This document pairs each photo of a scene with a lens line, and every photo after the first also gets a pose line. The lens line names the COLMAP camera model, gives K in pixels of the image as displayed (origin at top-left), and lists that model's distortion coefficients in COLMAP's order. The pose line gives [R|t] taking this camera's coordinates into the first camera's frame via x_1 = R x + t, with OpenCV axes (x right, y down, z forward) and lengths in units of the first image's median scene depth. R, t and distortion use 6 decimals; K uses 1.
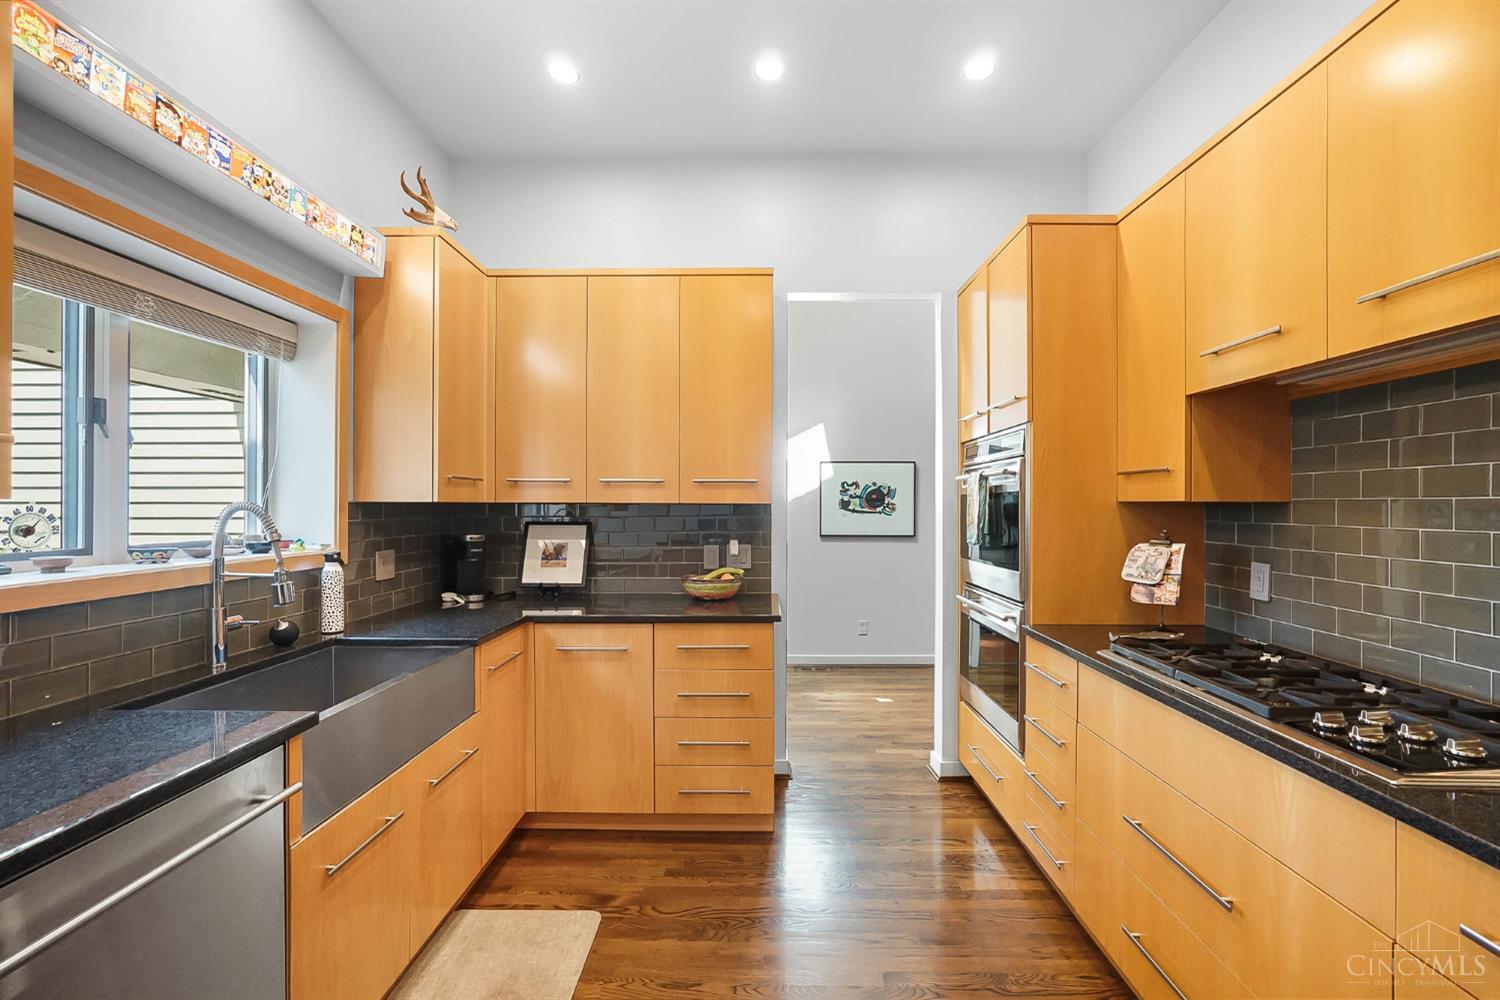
lens RADIAL K [[643.0, 0, 759.4], [0, 643.0, 506.5], [0, 0, 1]] dist [-0.005185, 0.000327]
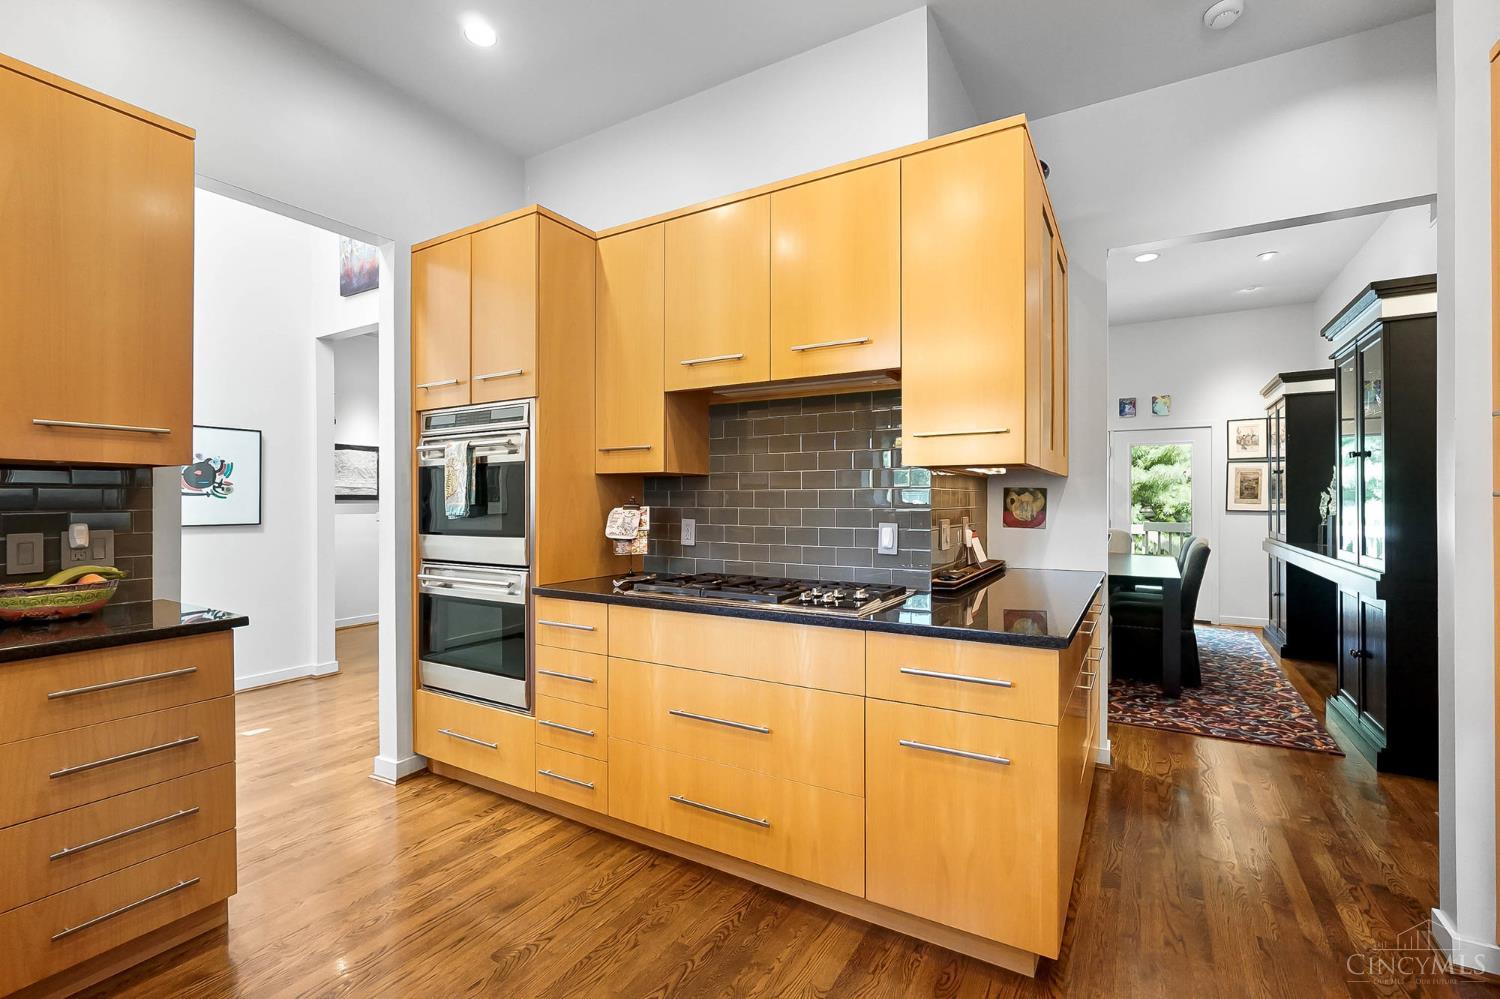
lens RADIAL K [[643.0, 0, 780.3], [0, 643.0, 498.7], [0, 0, 1]] dist [-0.005185, 0.000327]
pose [[0.491242, -0.004248, 0.871013, -0.312365], [0.005181, 0.999985, 0.001955, 0.037938], [-0.871008, 0.003552, 0.491256, 0.118593]]
